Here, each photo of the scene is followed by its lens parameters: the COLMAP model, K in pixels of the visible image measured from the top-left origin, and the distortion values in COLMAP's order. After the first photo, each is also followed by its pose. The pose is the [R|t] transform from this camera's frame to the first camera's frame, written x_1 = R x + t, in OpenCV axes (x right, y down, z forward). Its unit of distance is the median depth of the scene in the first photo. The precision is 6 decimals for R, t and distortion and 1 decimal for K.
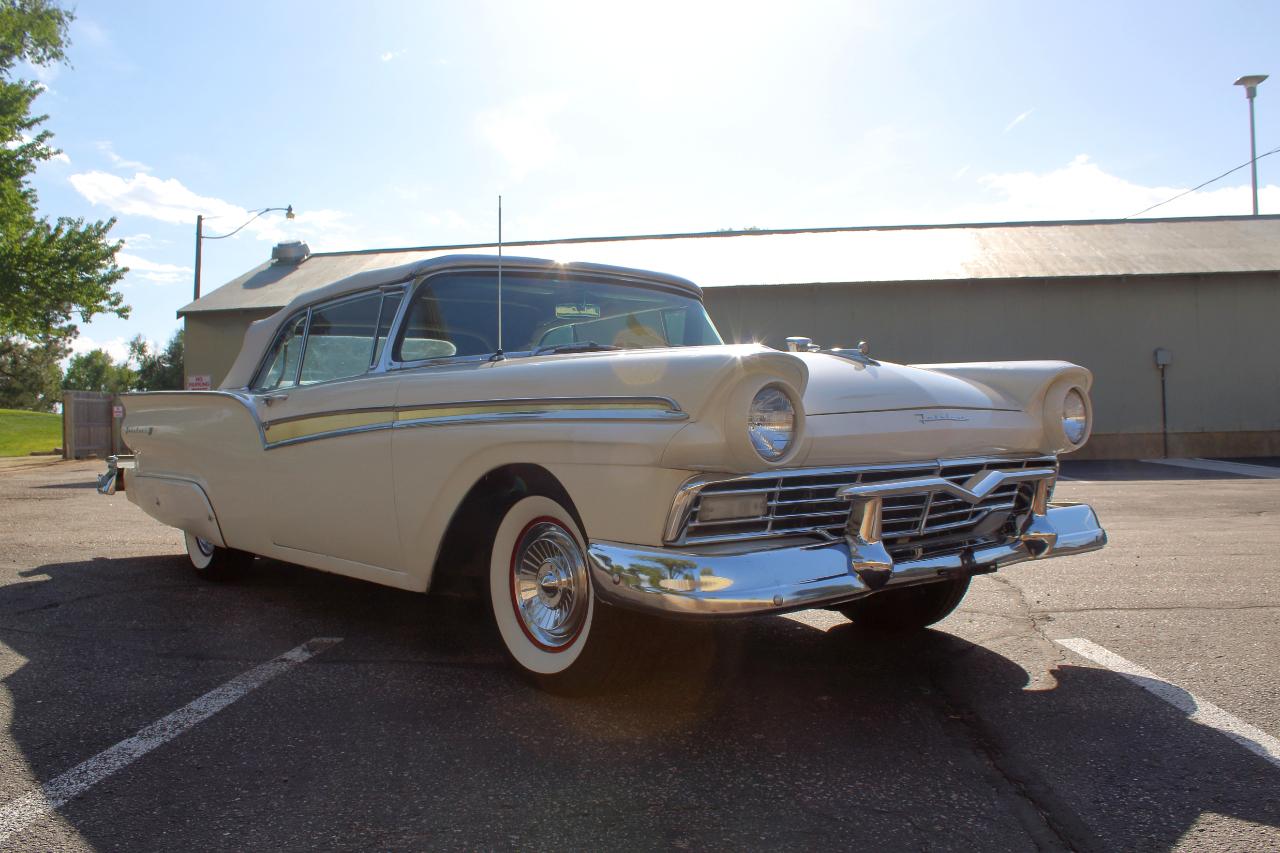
lens RADIAL K [[1110.5, 0, 655.7], [0, 1110.5, 467.0], [0, 0, 1]] dist [-0.118024, 0.062454]
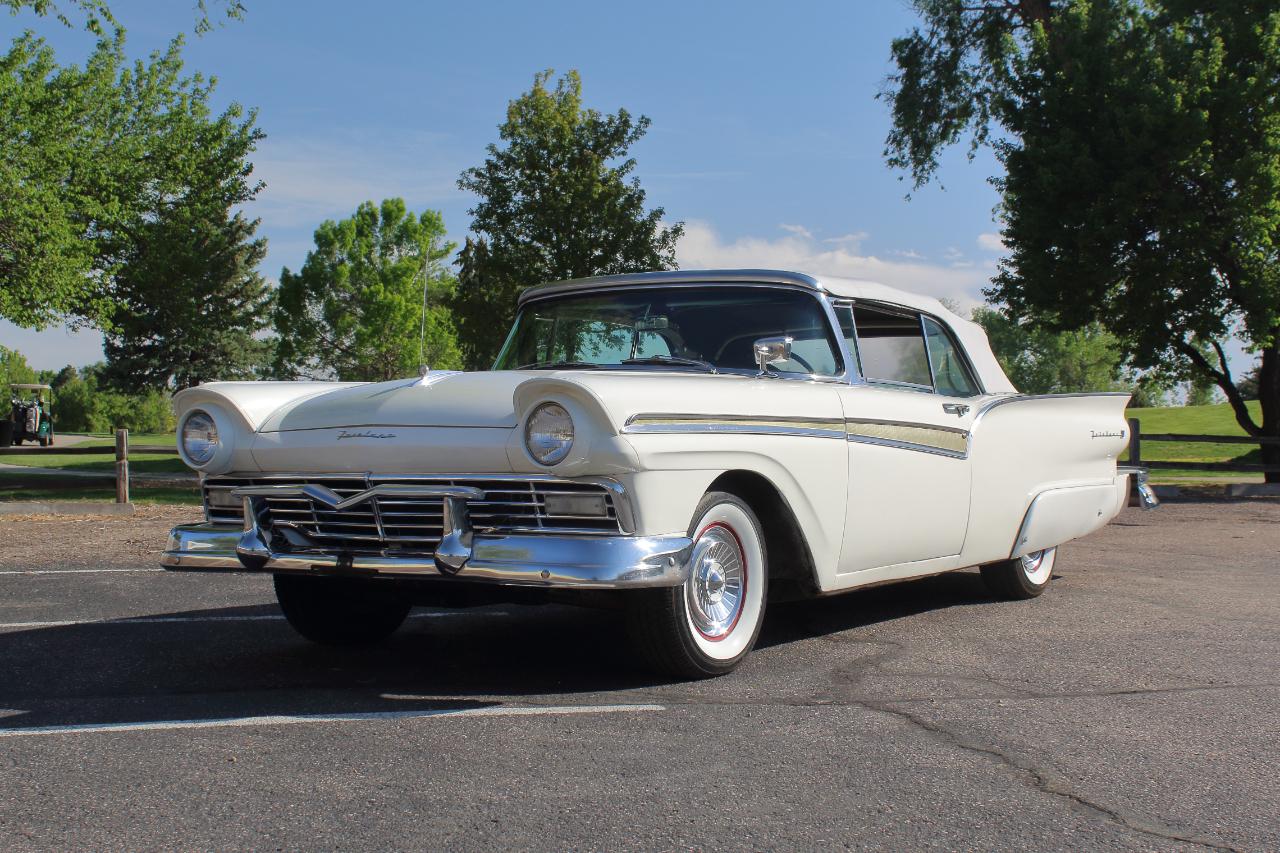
lens RADIAL K [[1788.8, 0, 653.3], [0, 1788.8, 456.7], [0, 0, 1]] dist [-0.058573, 0.000000]
pose [[0.290505, 0.023792, -0.956578, 2.027368], [-0.042128, 0.999040, 0.012055, -0.055667], [0.955946, 0.036796, 0.291228, 0.741464]]
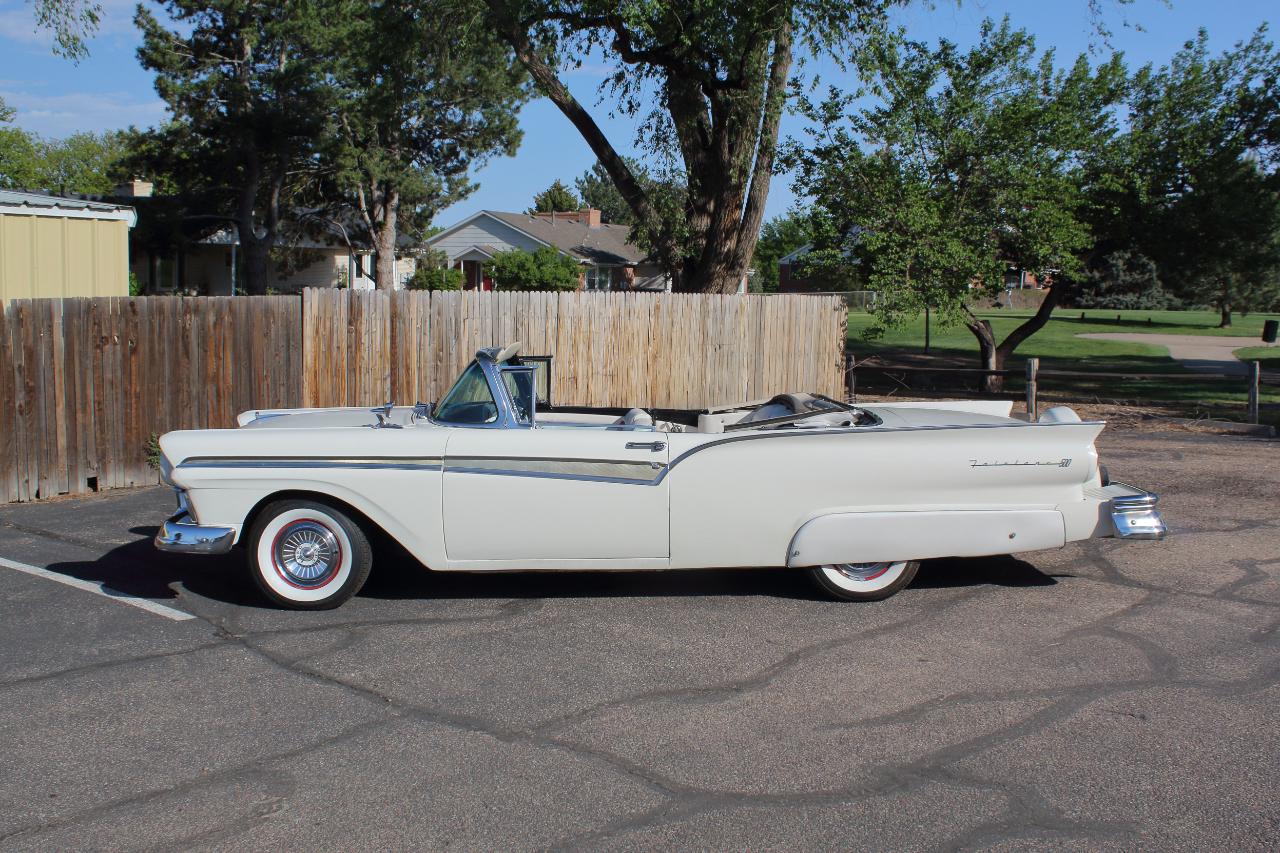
lens RADIAL K [[1323.6, 0, 615.1], [0, 1323.6, 423.0], [0, 0, 1]] dist [-0.092109, 0.000000]
pose [[-0.662048, 0.085456, -0.744574, 1.599564], [-0.013377, 0.991972, 0.125745, -0.419575], [0.749342, 0.093210, -0.655590, 3.180346]]
